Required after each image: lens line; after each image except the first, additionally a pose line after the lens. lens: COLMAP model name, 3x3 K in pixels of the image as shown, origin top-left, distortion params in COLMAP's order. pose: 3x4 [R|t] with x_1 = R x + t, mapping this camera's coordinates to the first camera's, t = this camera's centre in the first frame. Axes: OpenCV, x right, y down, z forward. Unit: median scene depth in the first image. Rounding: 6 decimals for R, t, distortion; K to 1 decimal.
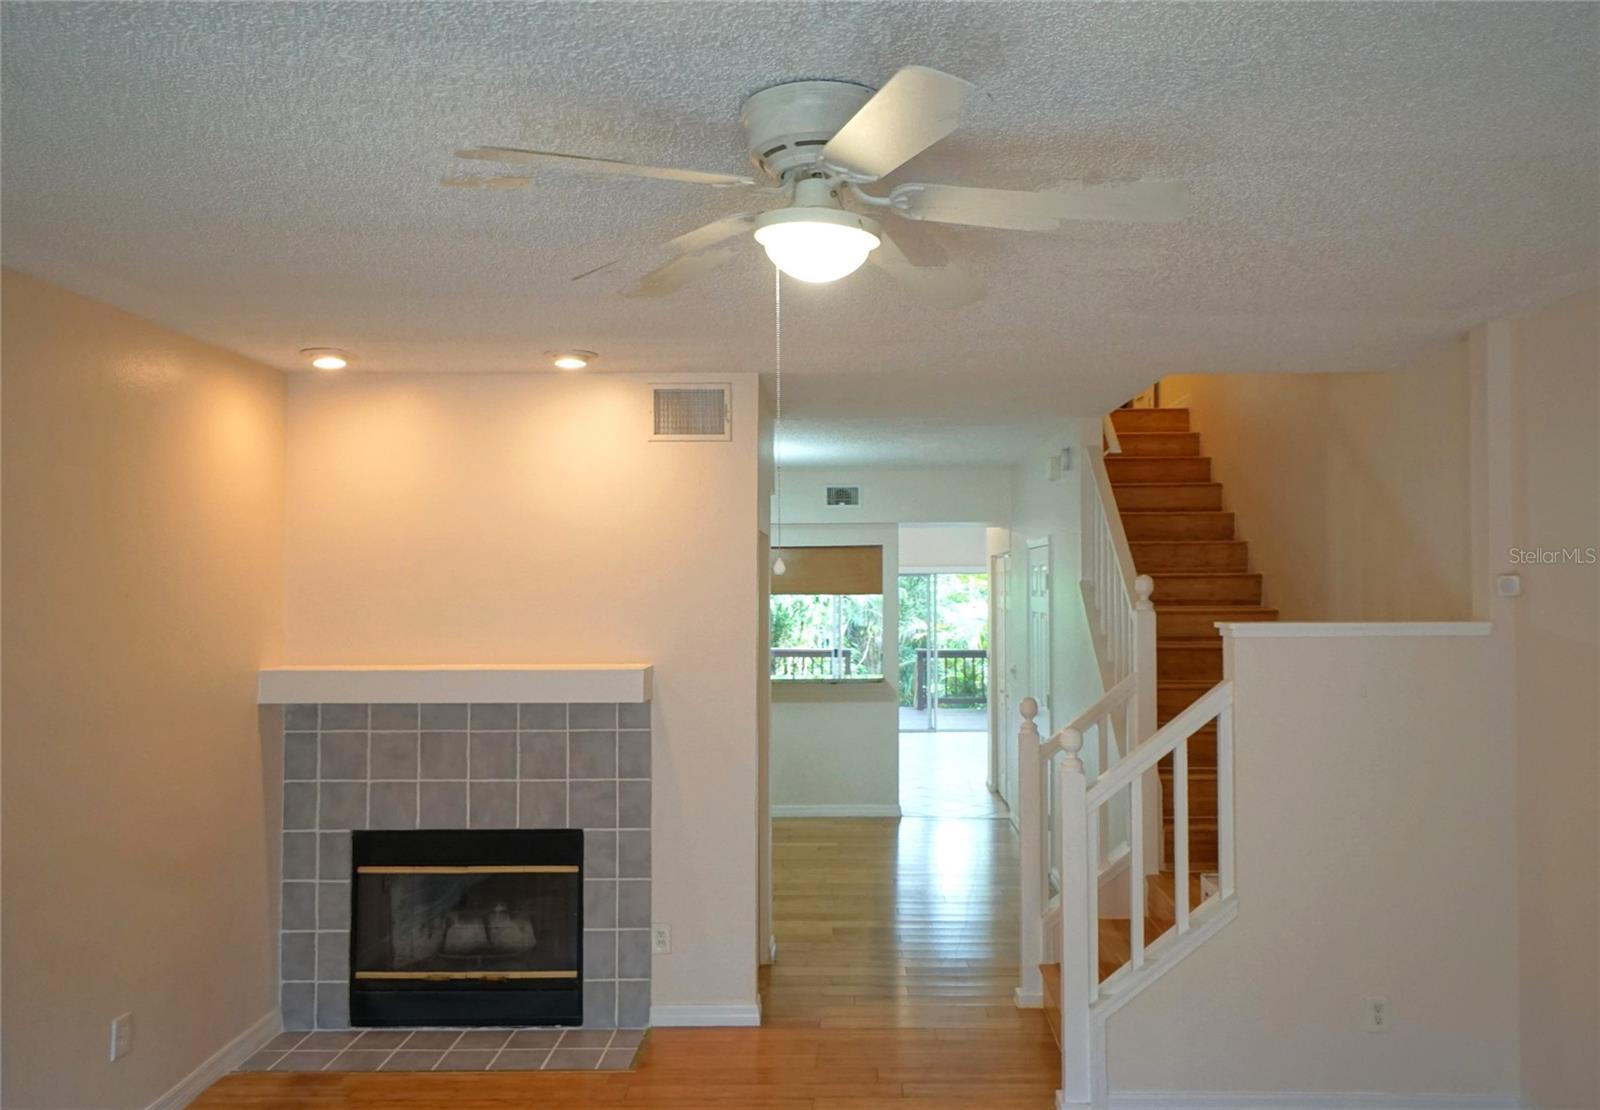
lens RADIAL K [[1182.5, 0, 842.0], [0, 1182.5, 578.4], [0, 0, 1]] dist [0.009580, 0.003907]
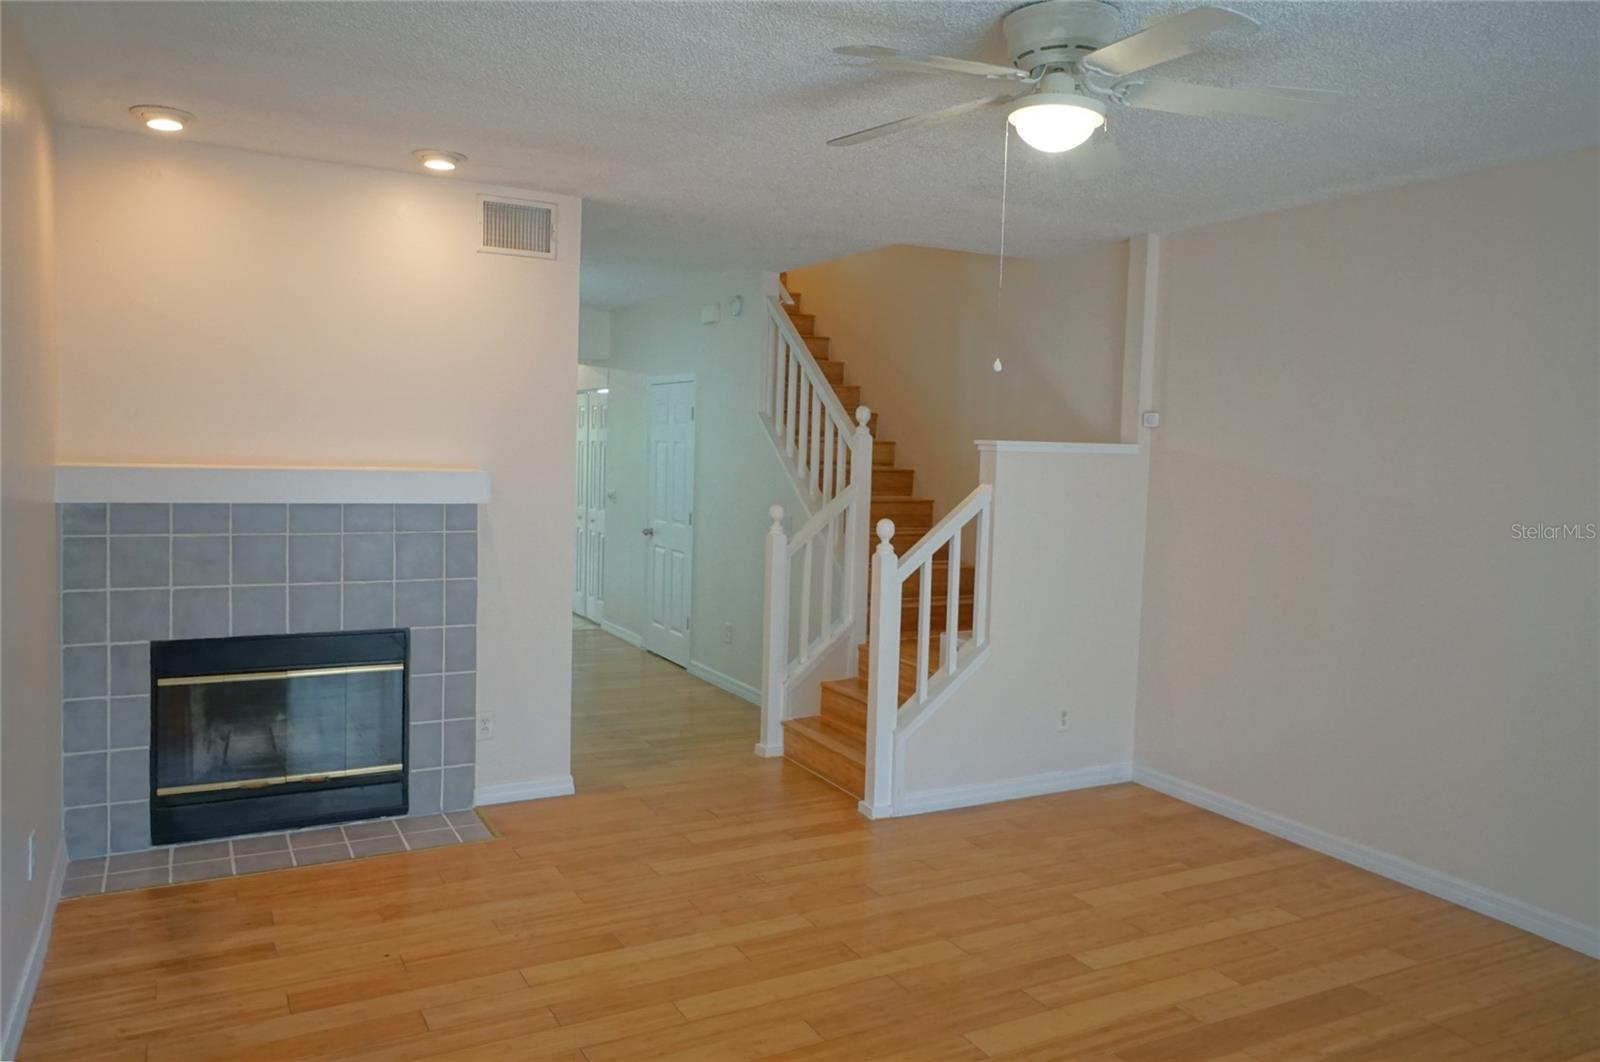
lens RADIAL K [[1152.0, 0, 800.0], [0, 1152.0, 531.0], [0, 0, 1]] dist [0.010655, 0.007748]
pose [[0.876821, -0.007660, 0.480756, -0.403203], [-0.035433, 0.996125, 0.080497, 0.035268], [-0.479509, -0.087616, 0.873152, -0.030725]]
